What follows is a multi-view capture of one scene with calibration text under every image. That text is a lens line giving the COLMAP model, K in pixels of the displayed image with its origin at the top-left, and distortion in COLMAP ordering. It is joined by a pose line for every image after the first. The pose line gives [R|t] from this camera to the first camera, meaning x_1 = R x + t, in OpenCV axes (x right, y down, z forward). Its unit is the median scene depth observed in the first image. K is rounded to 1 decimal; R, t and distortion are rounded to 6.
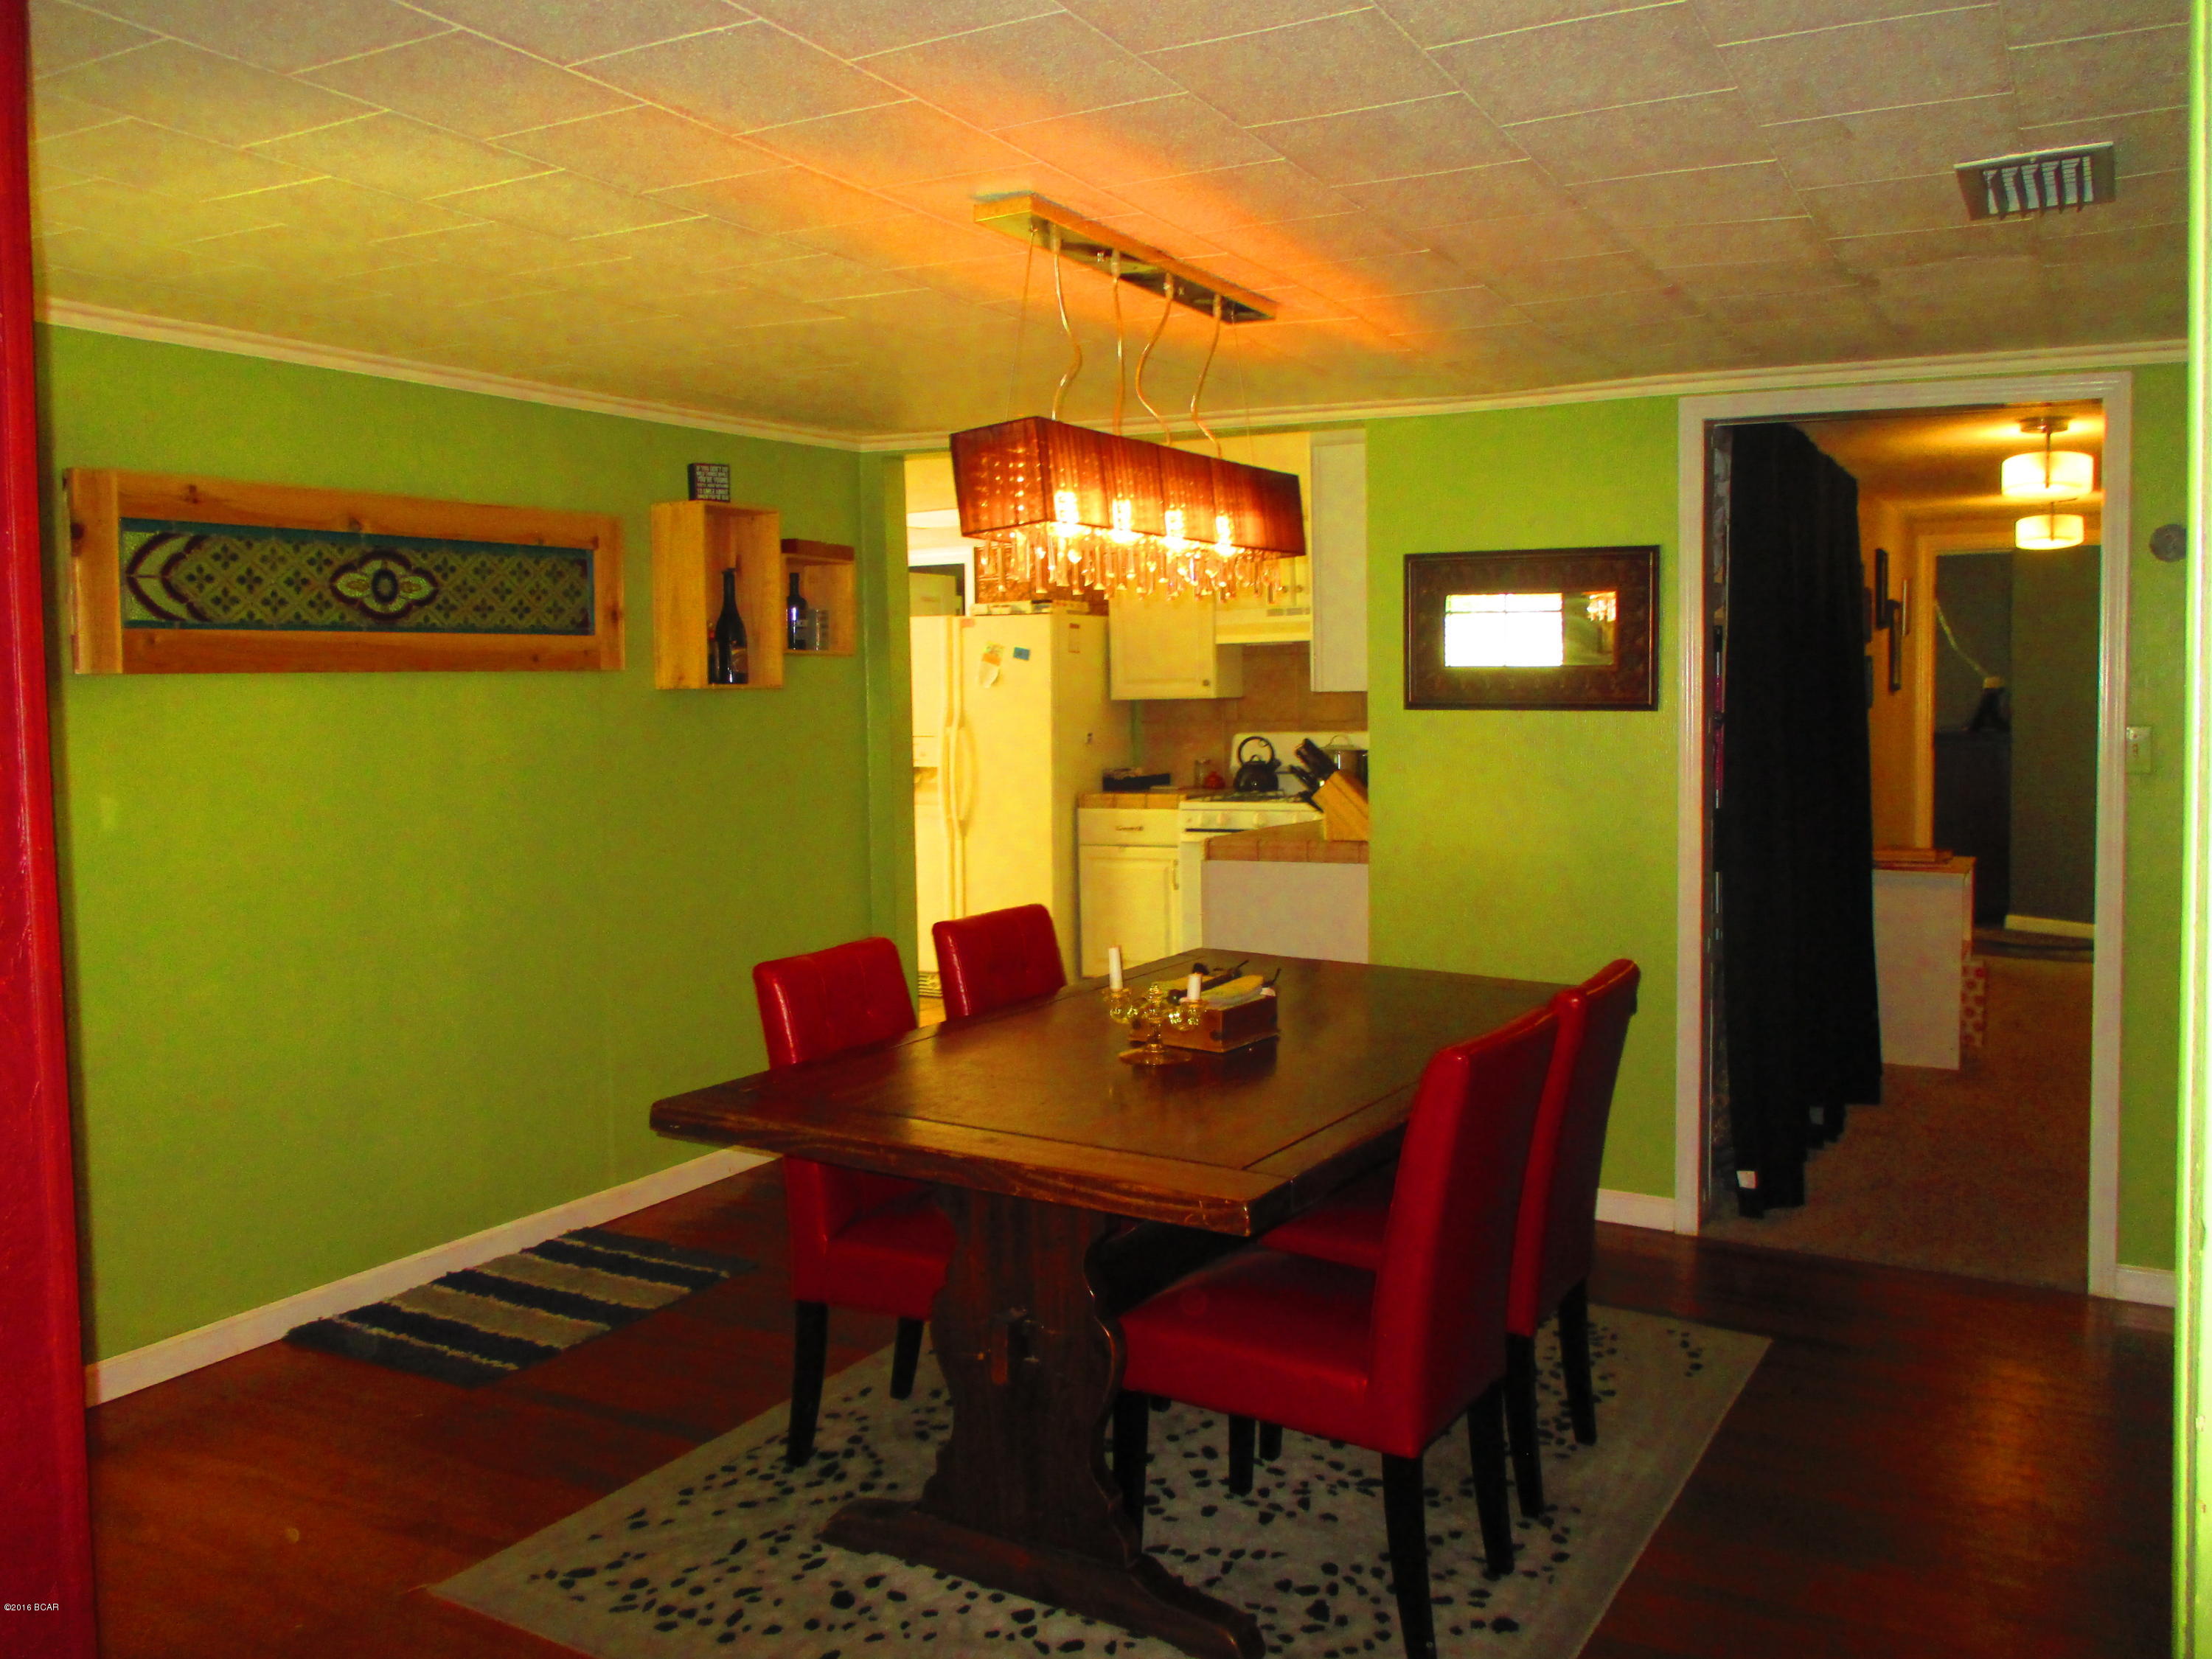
lens RADIAL K [[1841.8, 0, 1104.1], [0, 1841.8, 808.1], [0, 0, 1]] dist [-0.023238, -0.004789]
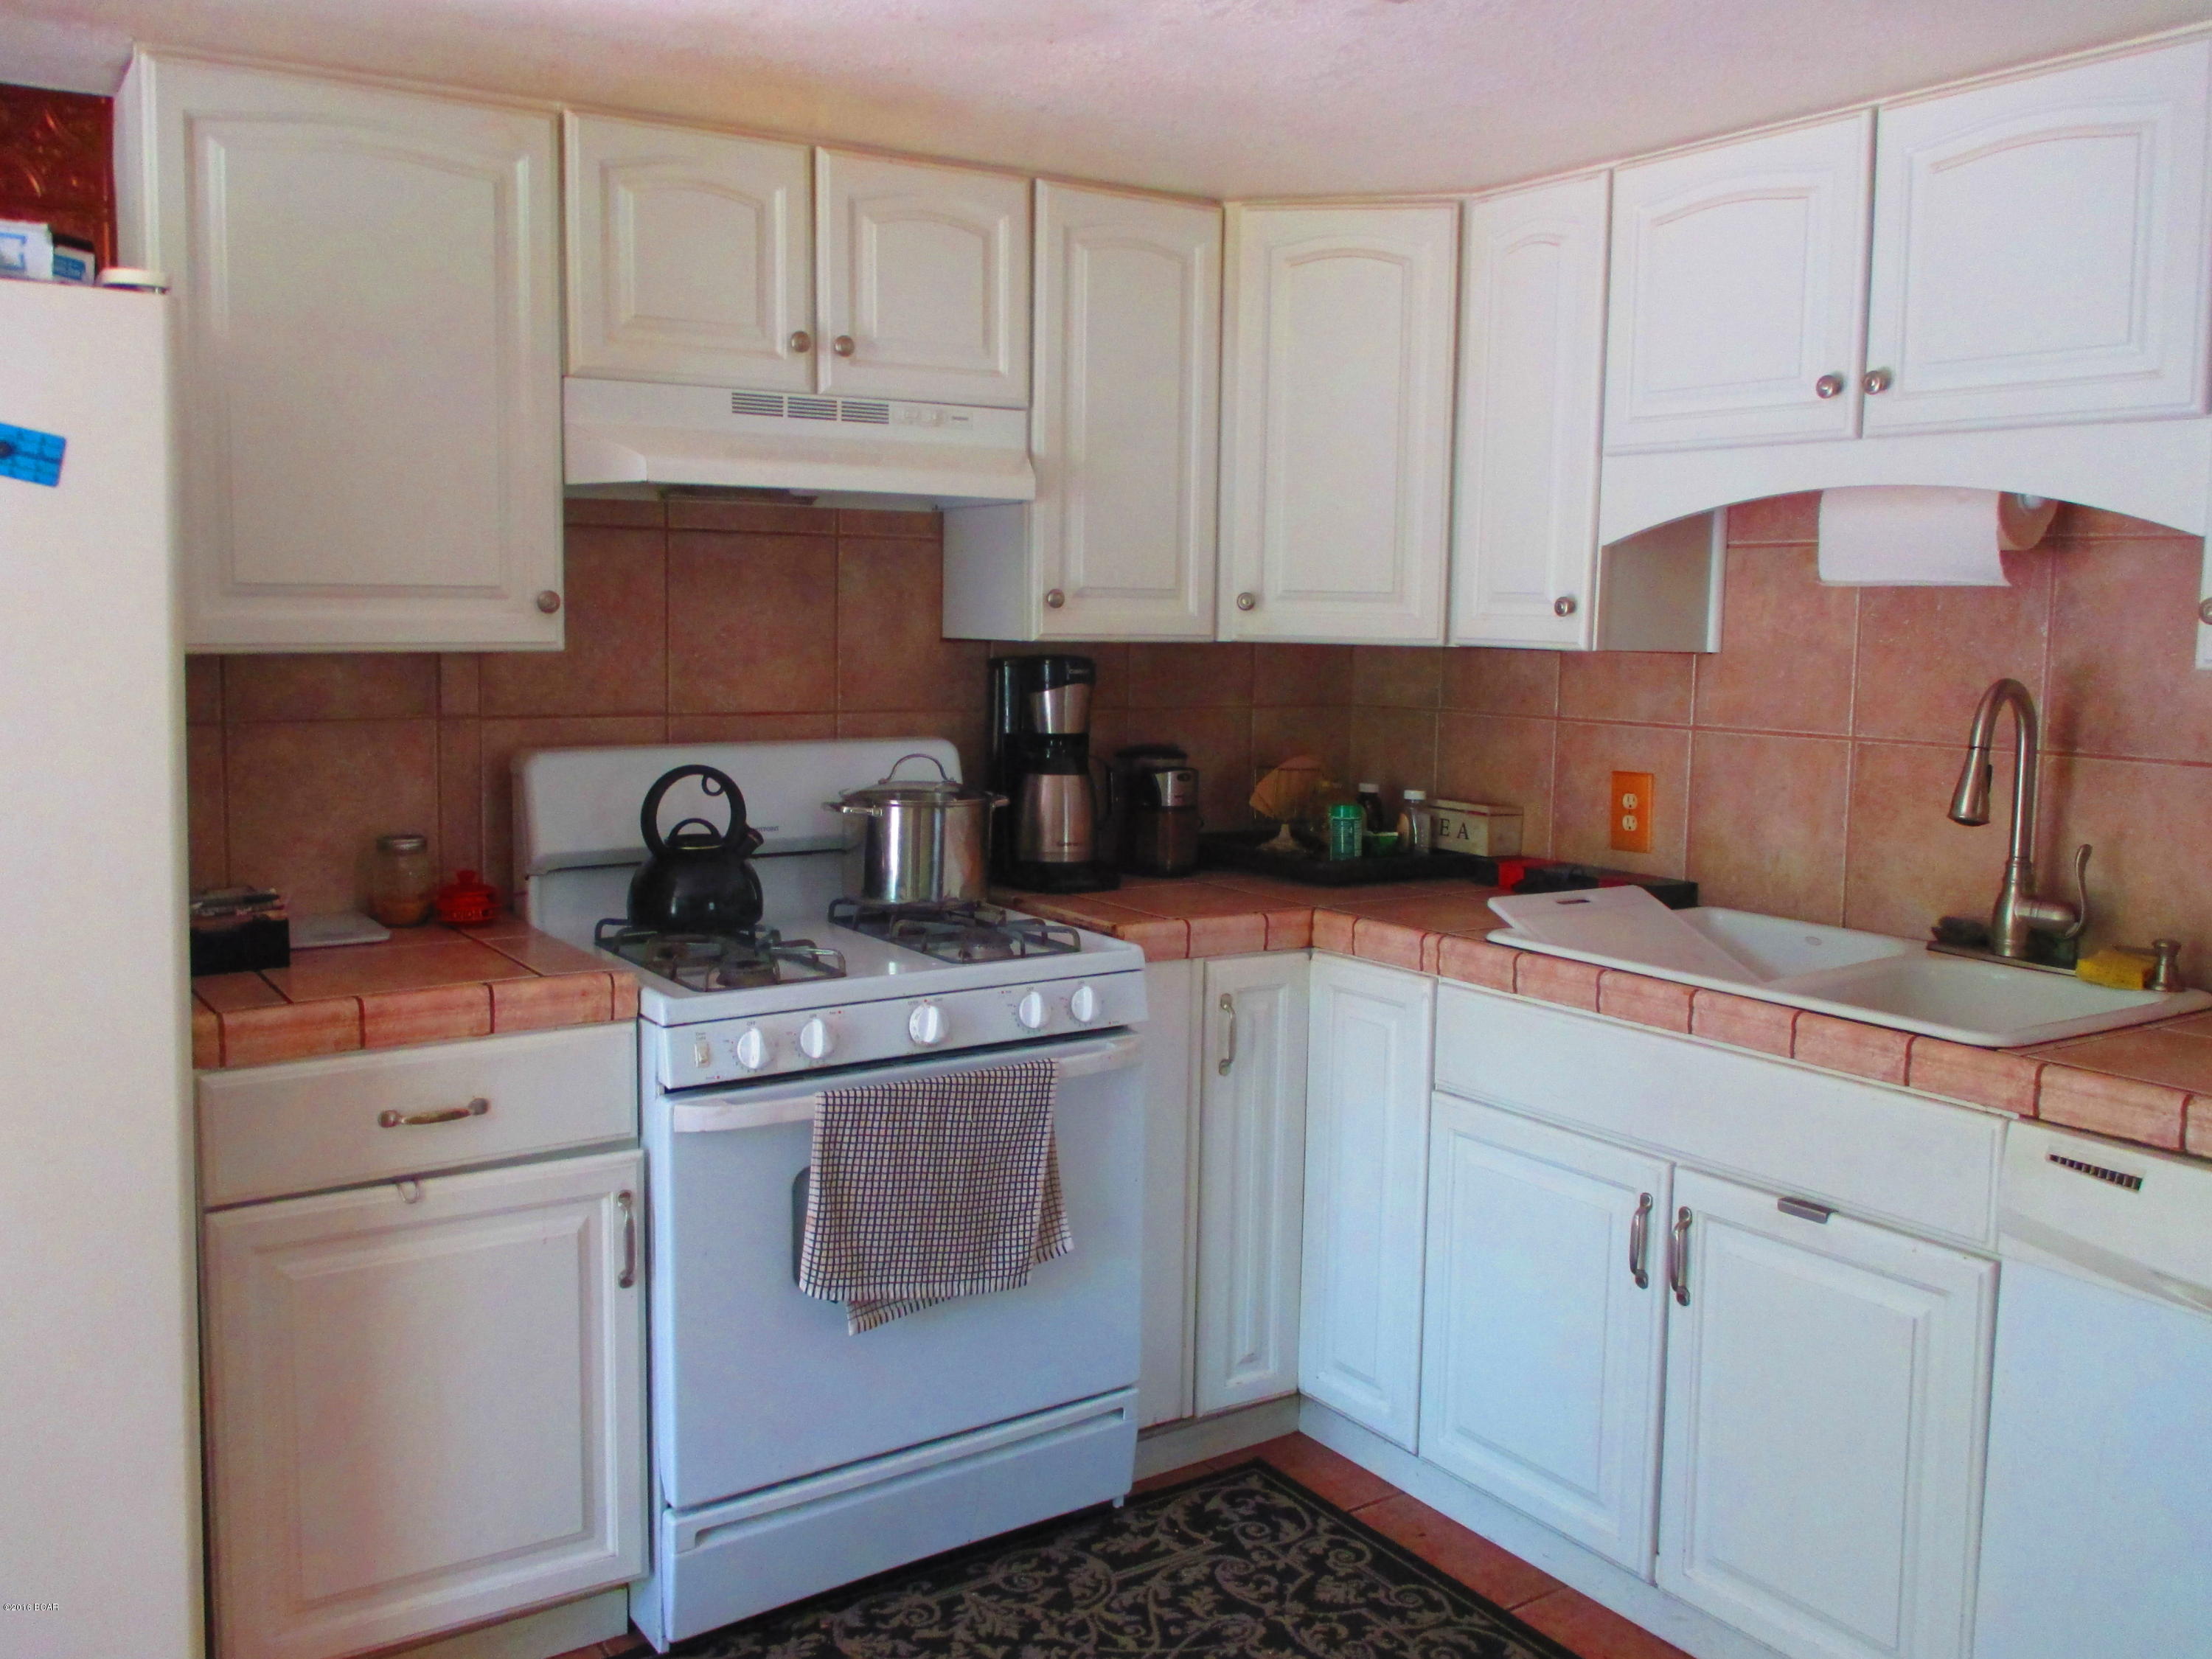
lens RADIAL K [[1841.8, 0, 1104.1], [0, 1841.8, 808.1], [0, 0, 1]] dist [-0.023238, -0.004789]
pose [[0.460735, -0.069730, 0.884794, -0.181635], [0.043232, 0.997489, 0.056099, -0.046254], [-0.886484, 0.012404, 0.462592, 0.768609]]
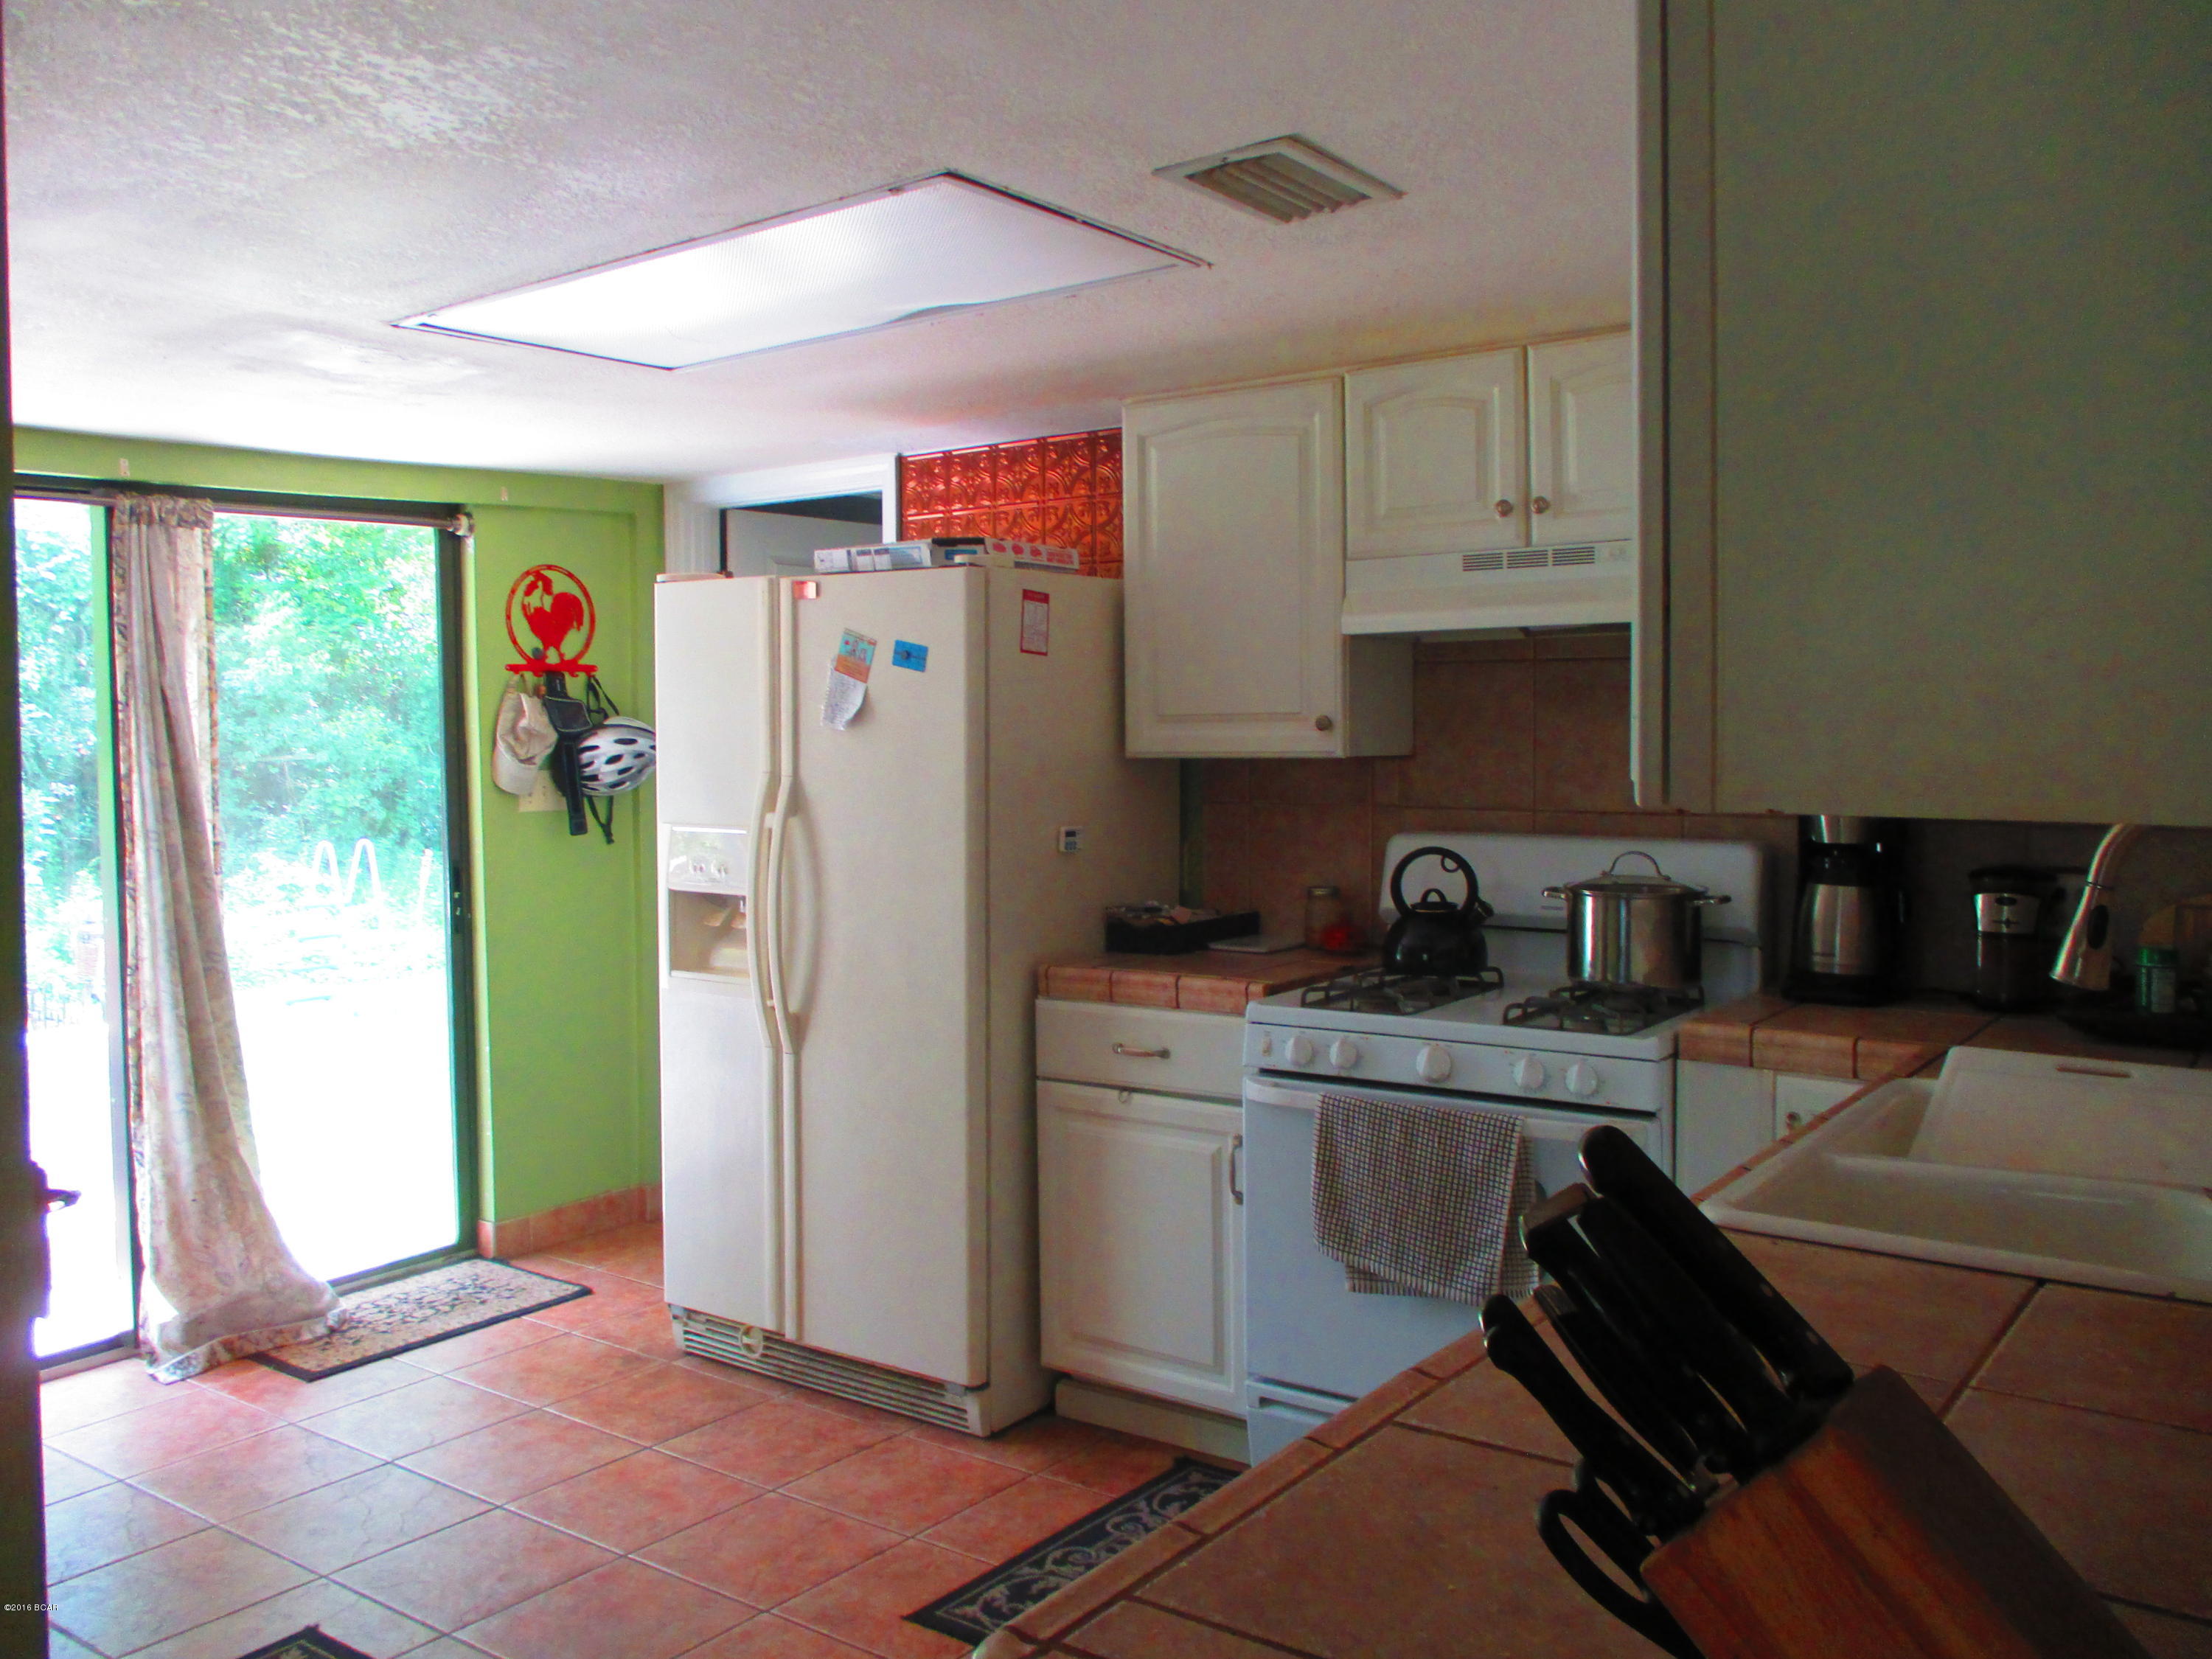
lens RADIAL K [[1868.4, 0, 1106.0], [0, 1868.4, 829.5], [0, 0, 1]] dist [-0.002207, -0.001329]
pose [[0.993000, 0.014287, -0.117251, 0.056482], [-0.015645, 0.999821, -0.010667, -0.036726], [0.117077, 0.012427, 0.993045, 0.546632]]
